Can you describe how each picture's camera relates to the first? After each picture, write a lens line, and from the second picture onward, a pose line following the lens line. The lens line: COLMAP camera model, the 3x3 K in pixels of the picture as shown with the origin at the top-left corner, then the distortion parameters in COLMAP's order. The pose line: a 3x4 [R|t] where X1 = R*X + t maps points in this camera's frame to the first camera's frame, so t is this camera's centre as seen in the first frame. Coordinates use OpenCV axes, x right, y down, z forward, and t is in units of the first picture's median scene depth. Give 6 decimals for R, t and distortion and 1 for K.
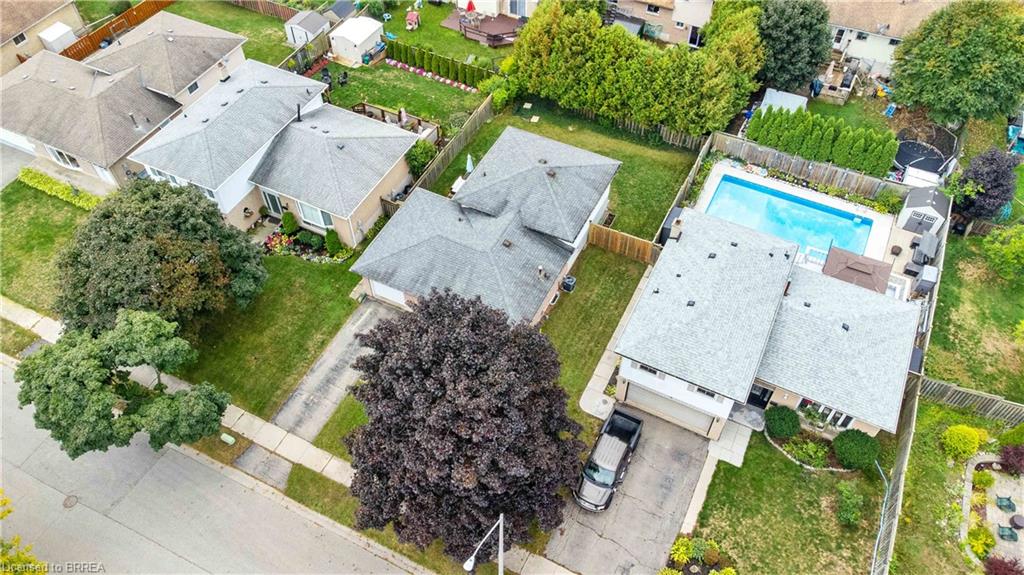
lens RADIAL K [[769.0, 0, 508.7], [0, 769.0, 287.9], [0, 0, 1]] dist [0.029967, 0.054433]
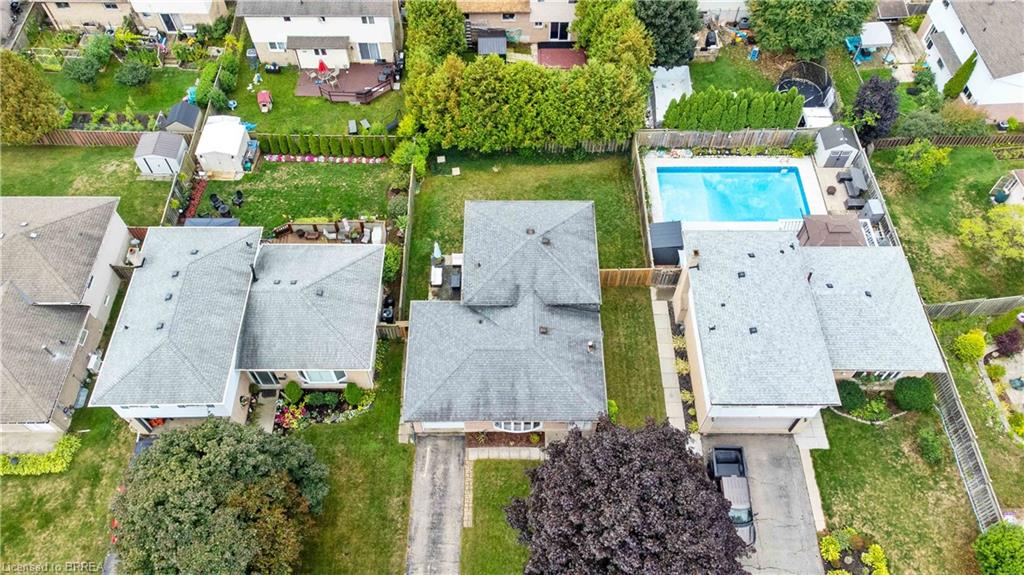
lens RADIAL K [[769.0, 0, 508.7], [0, 769.0, 287.9], [0, 0, 1]] dist [0.029967, 0.054433]
pose [[0.892526, -0.372625, 0.254063, -0.236674], [0.346062, 0.927093, 0.144012, -0.231857], [-0.289203, -0.040613, 0.956406, 0.072190]]
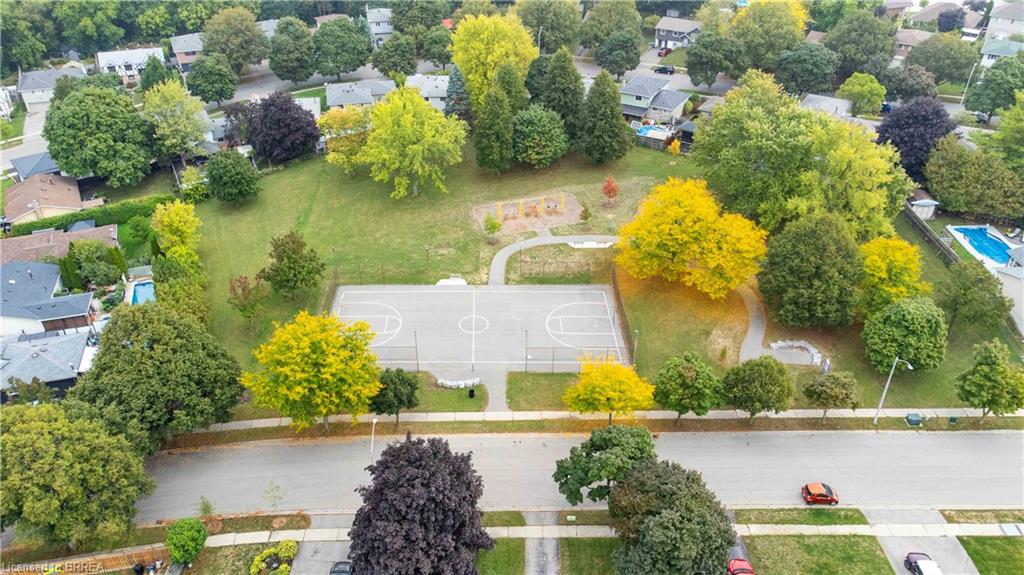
lens RADIAL K [[769.0, 0, 508.7], [0, 769.0, 287.9], [0, 0, 1]] dist [0.029967, 0.054433]
pose [[-0.891853, 0.251741, -0.375799, 0.193709], [-0.349142, 0.145074, 0.925772, -1.074509], [0.287573, 0.956860, -0.041492, 0.461225]]
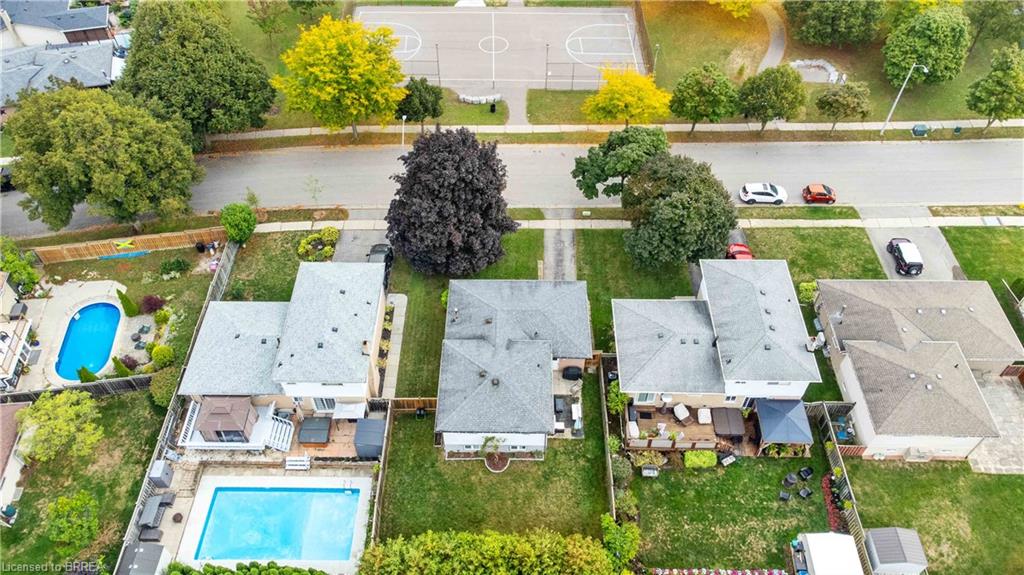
lens RADIAL K [[769.0, 0, 508.7], [0, 769.0, 287.9], [0, 0, 1]] dist [0.029967, 0.054433]
pose [[-0.897801, 0.337531, -0.282889, 0.283287], [-0.339590, -0.121587, 0.932682, -1.135254], [0.280414, 0.933429, 0.223783, 0.581278]]
